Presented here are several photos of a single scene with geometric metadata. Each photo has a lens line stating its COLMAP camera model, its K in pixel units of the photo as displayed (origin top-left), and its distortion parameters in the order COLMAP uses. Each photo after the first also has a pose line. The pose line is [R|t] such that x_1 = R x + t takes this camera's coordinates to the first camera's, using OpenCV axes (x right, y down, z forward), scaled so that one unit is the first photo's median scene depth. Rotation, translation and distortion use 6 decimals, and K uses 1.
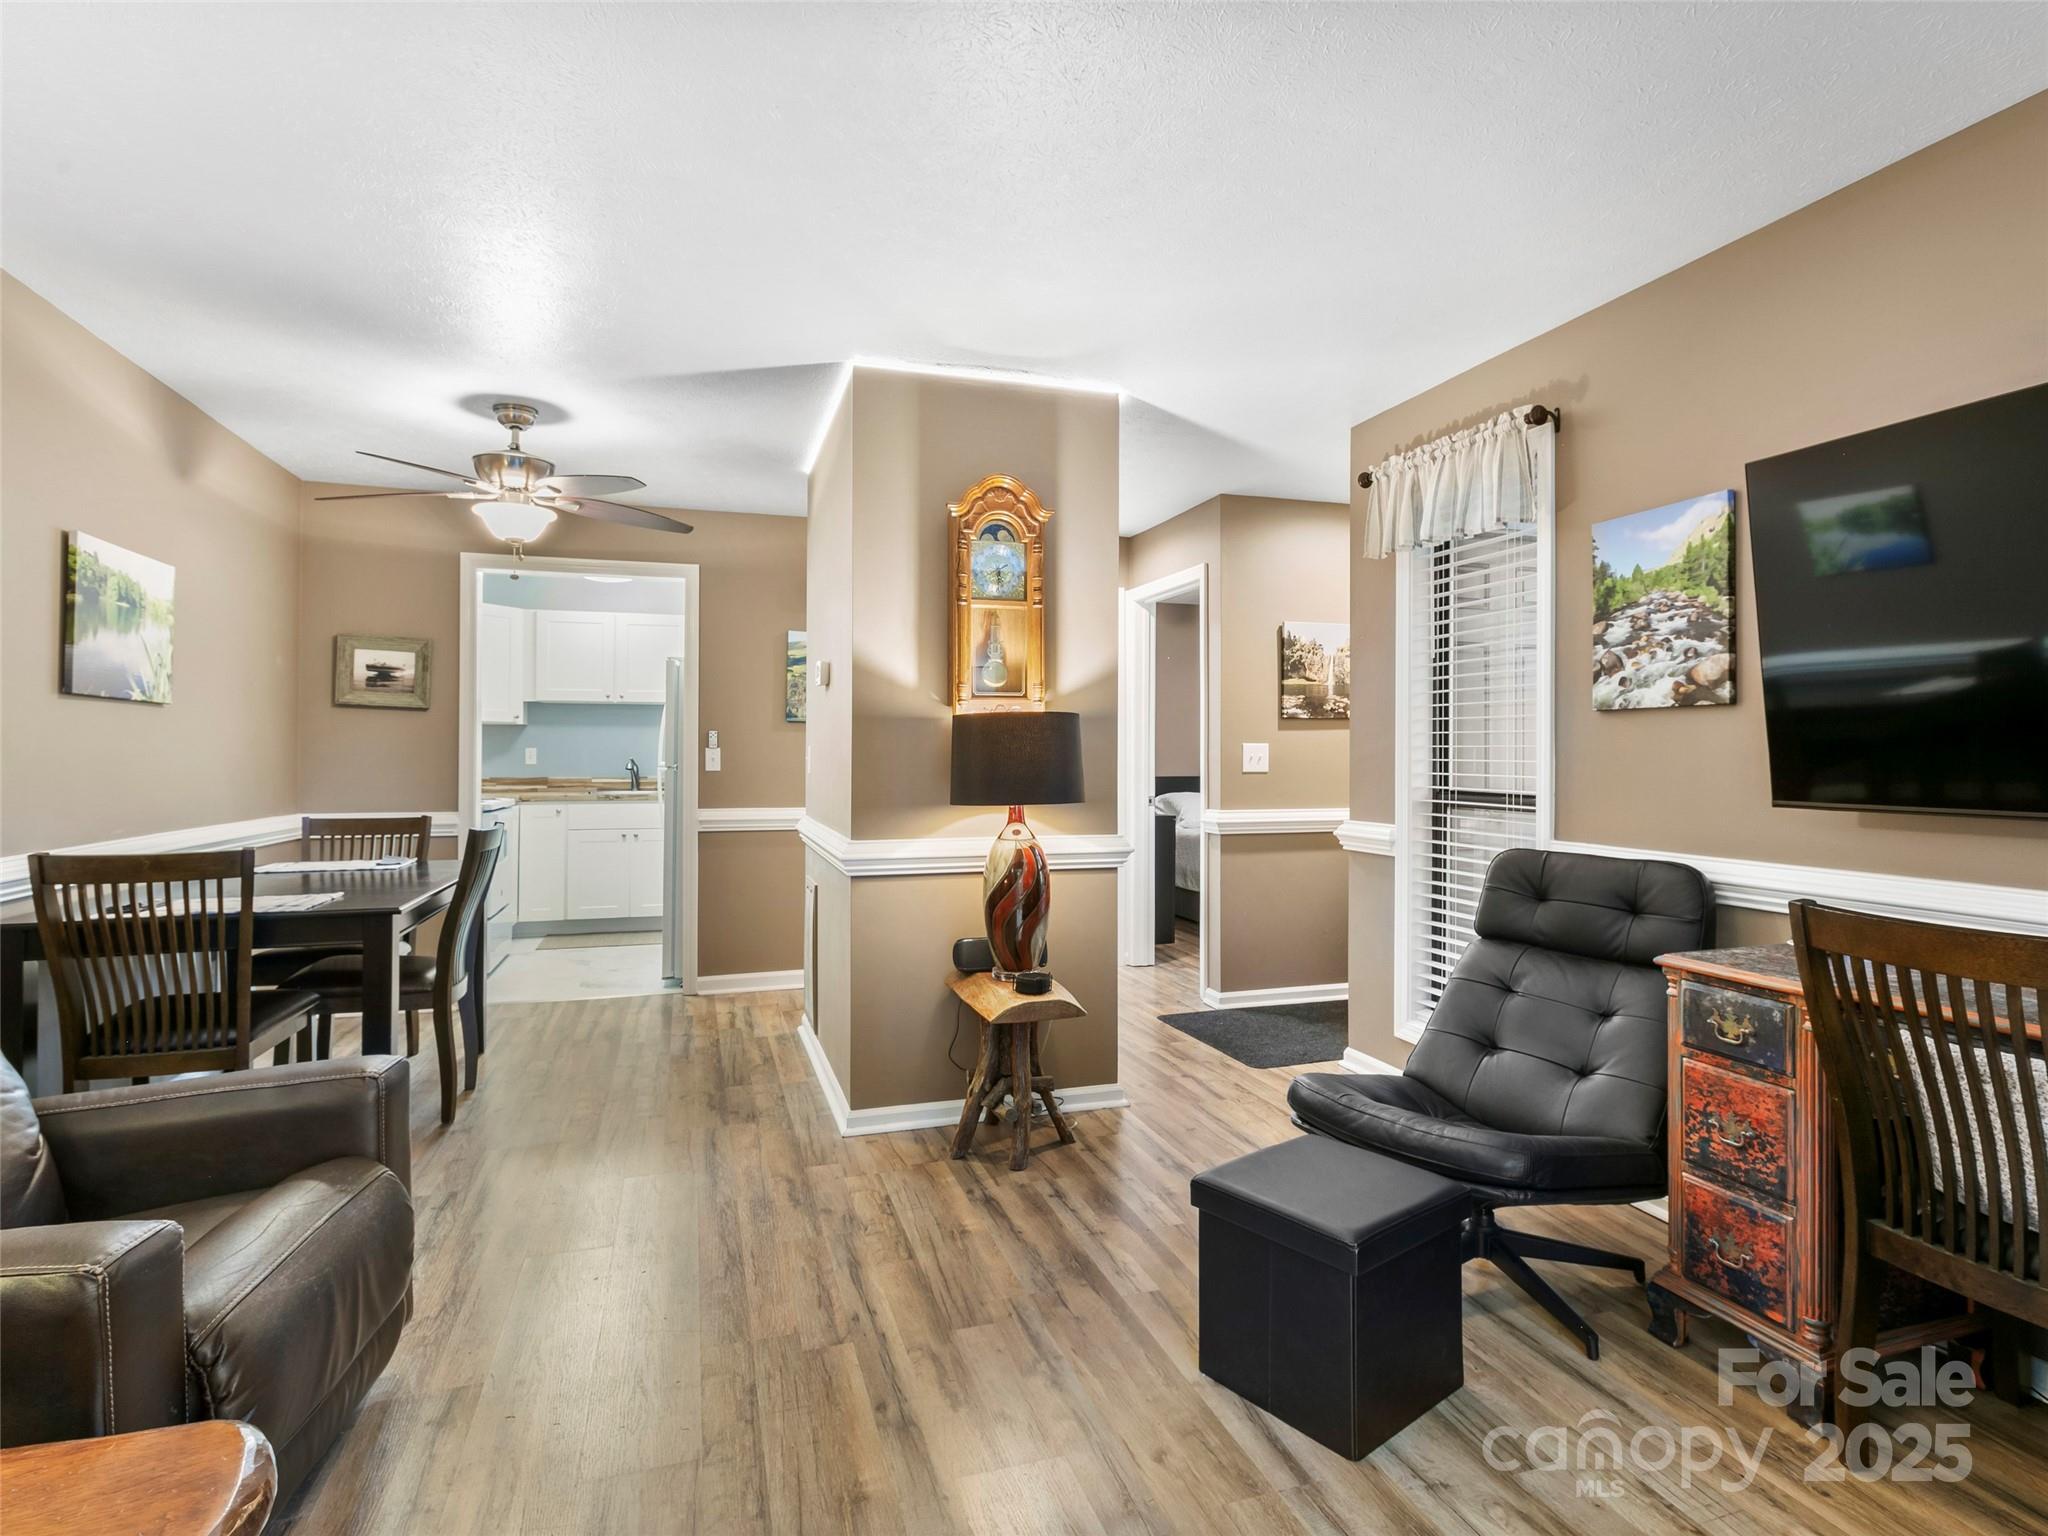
lens RADIAL K [[1069.5, 0, 1051.1], [0, 1069.5, 751.6], [0, 0, 1]] dist [-0.014318, -0.000398]
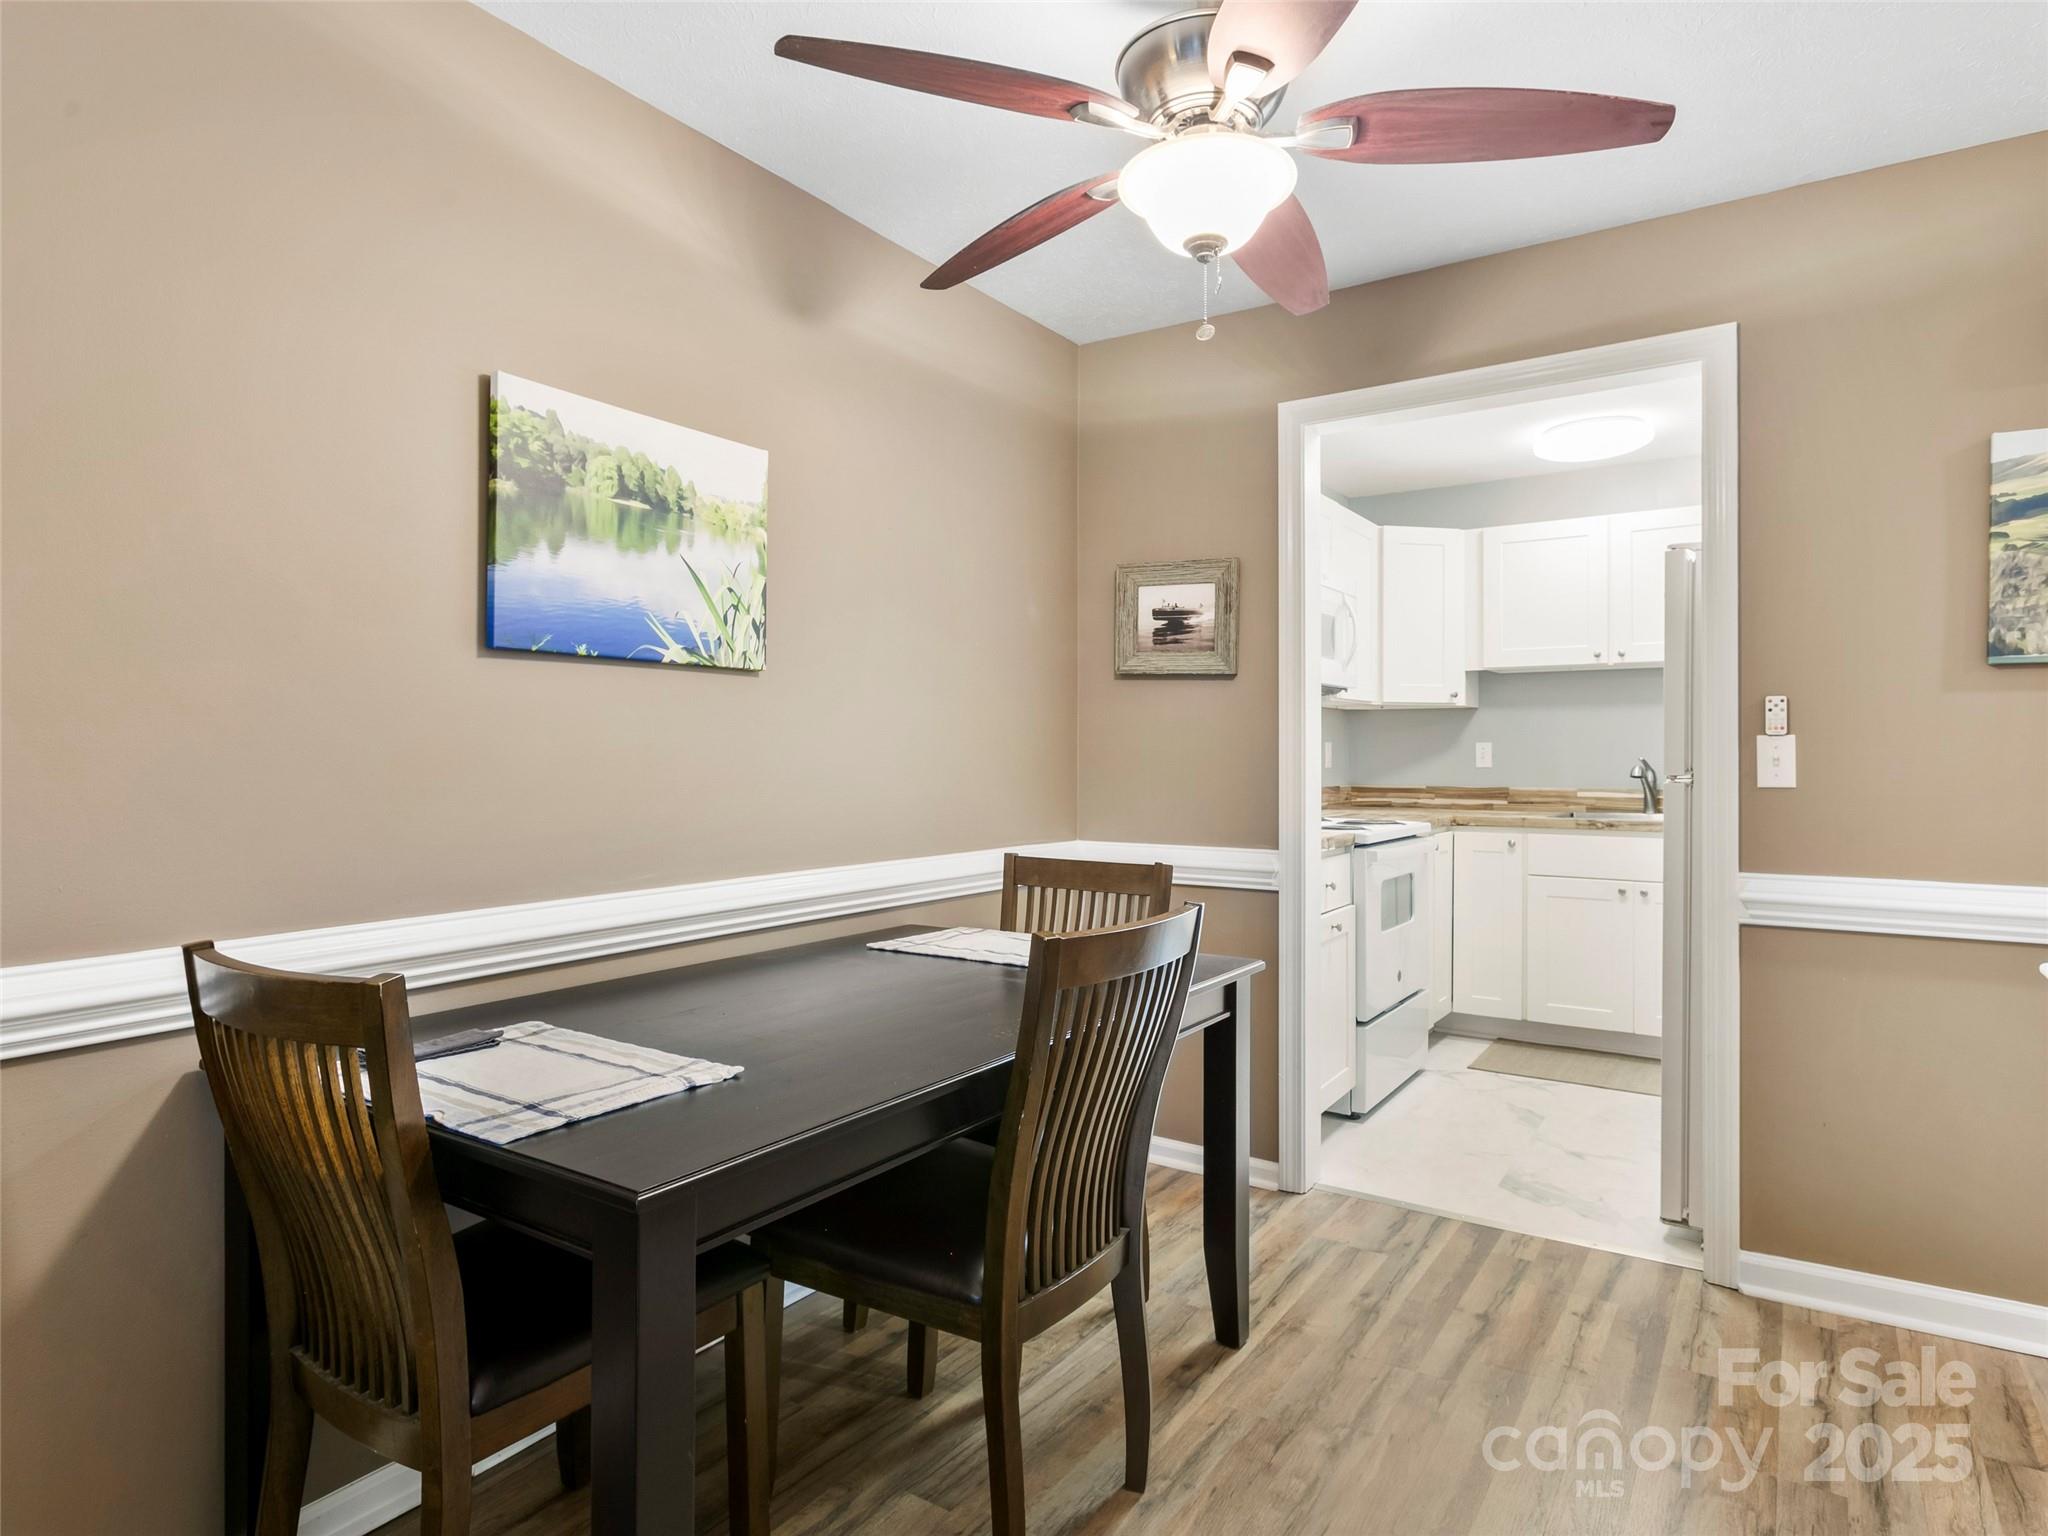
lens RADIAL K [[1167.9, 0, 1023.8], [0, 1167.9, 746.8], [0, 0, 1]] dist [-0.001161, 0.000294]
pose [[0.612869, -0.005637, -0.790165, -0.197962], [0.003219, 0.999984, -0.004637, 0.003840], [0.790178, 0.000298, 0.612877, 0.717723]]
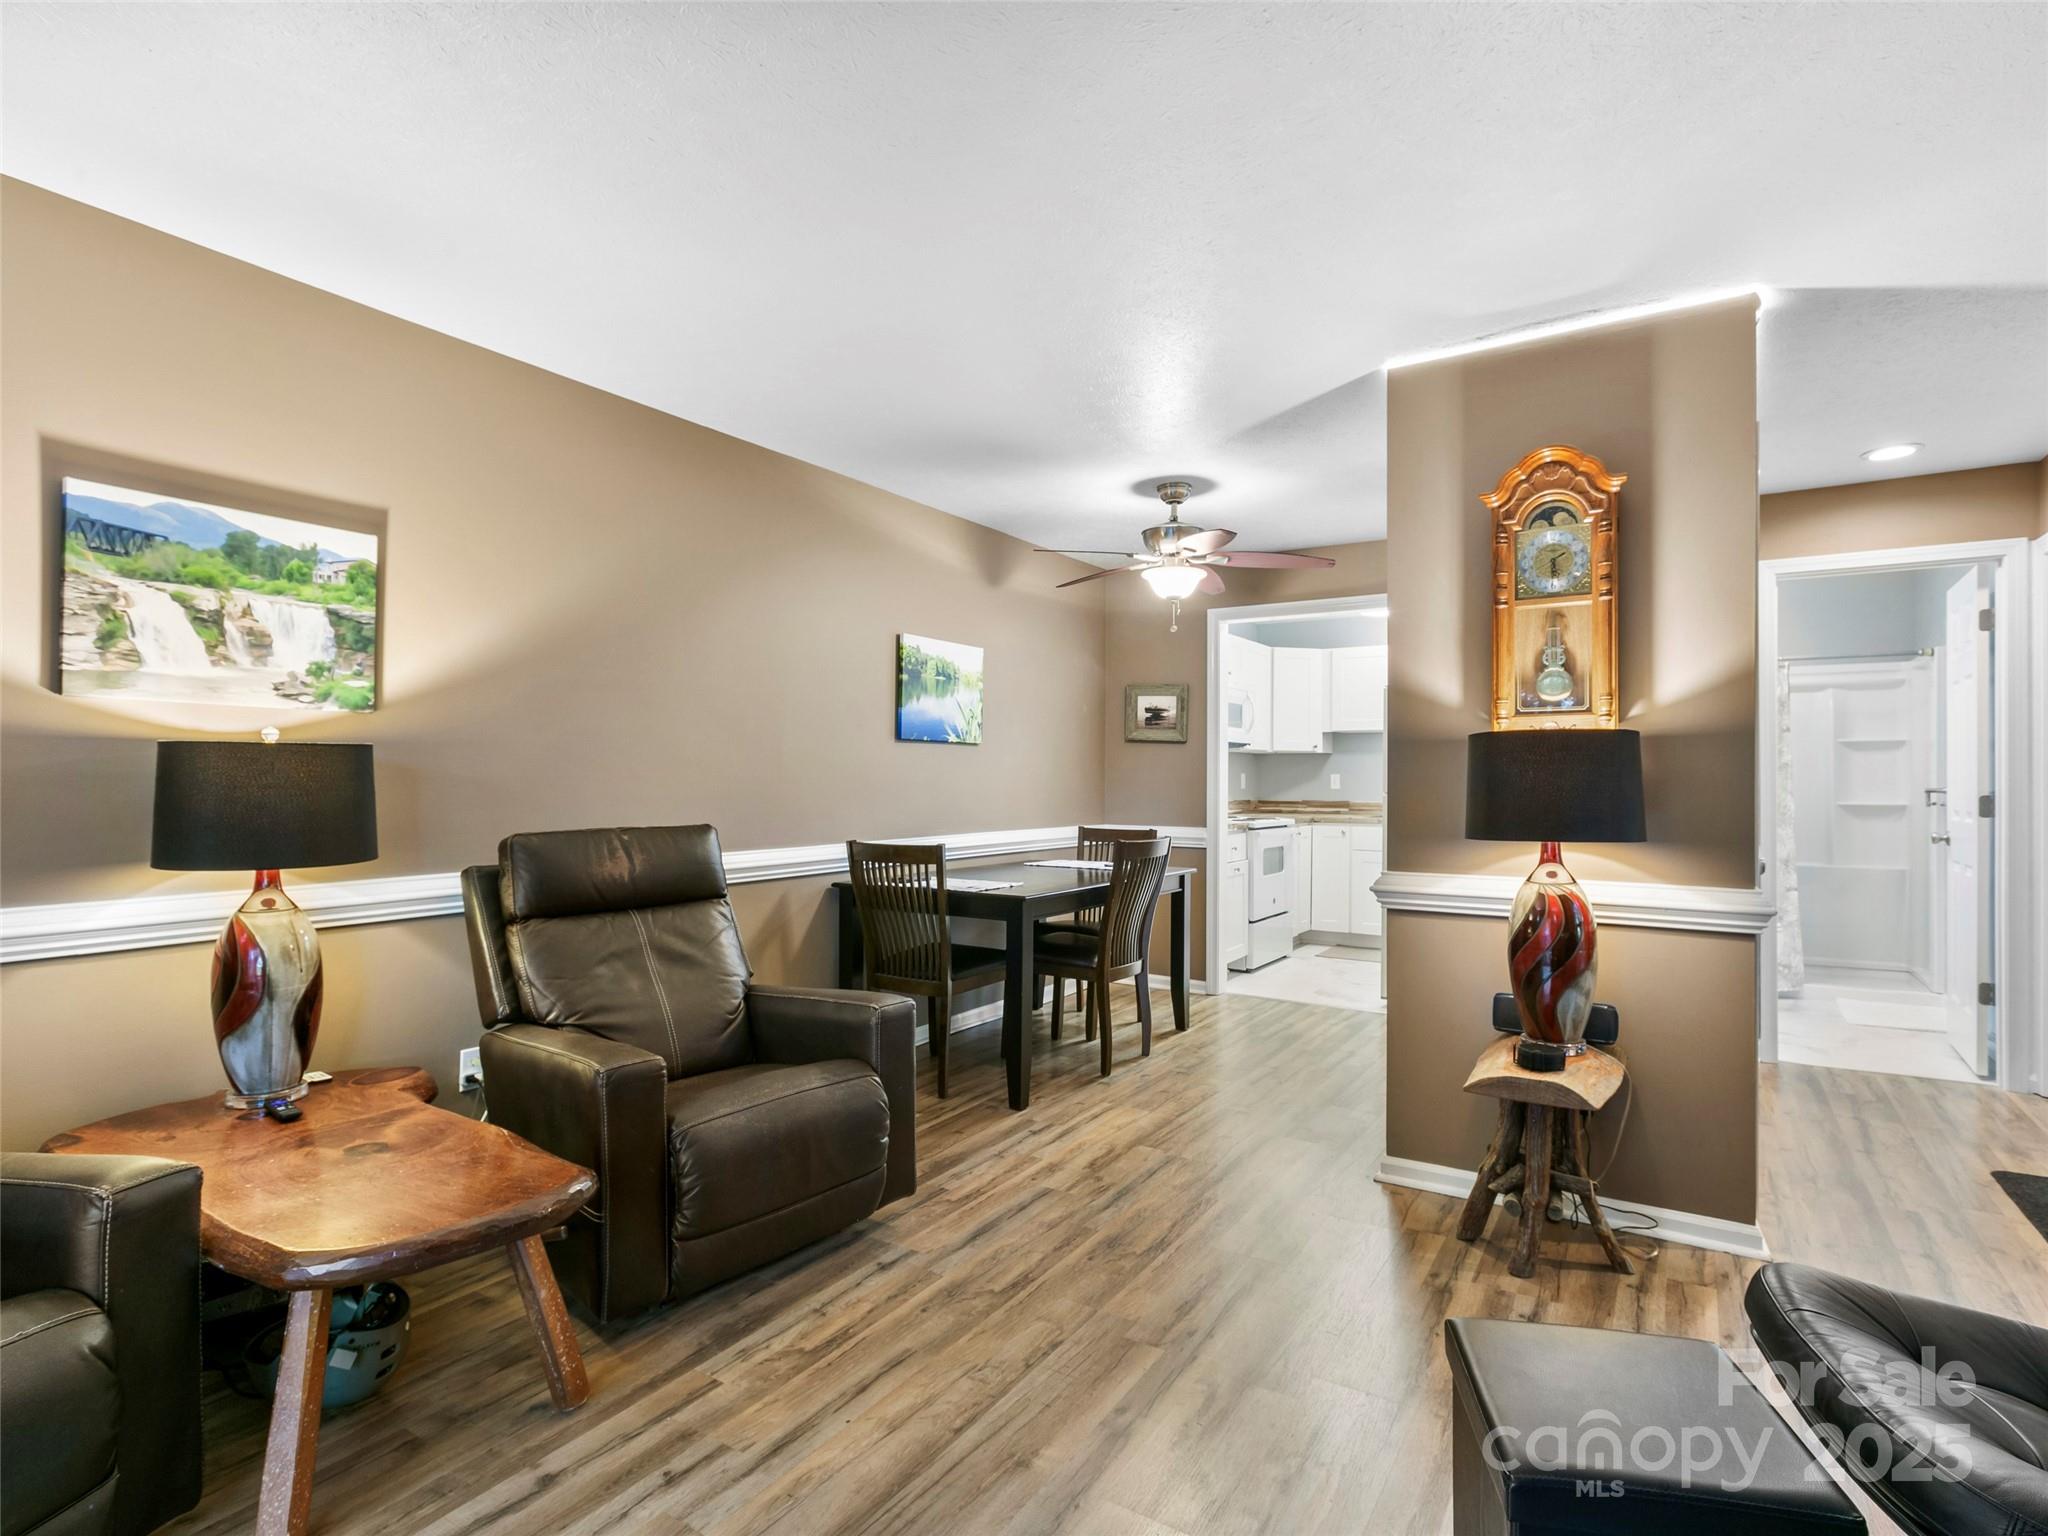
lens RADIAL K [[1038.1, 0, 1026.2], [0, 1038.1, 779.6], [0, 0, 1]] dist [-0.001519, -0.000354]
pose [[0.630061, 0.002864, -0.776540, 0.312602], [-0.001444, 0.999996, 0.002516, 0.000089], [0.776544, -0.000464, 0.630062, 0.161545]]
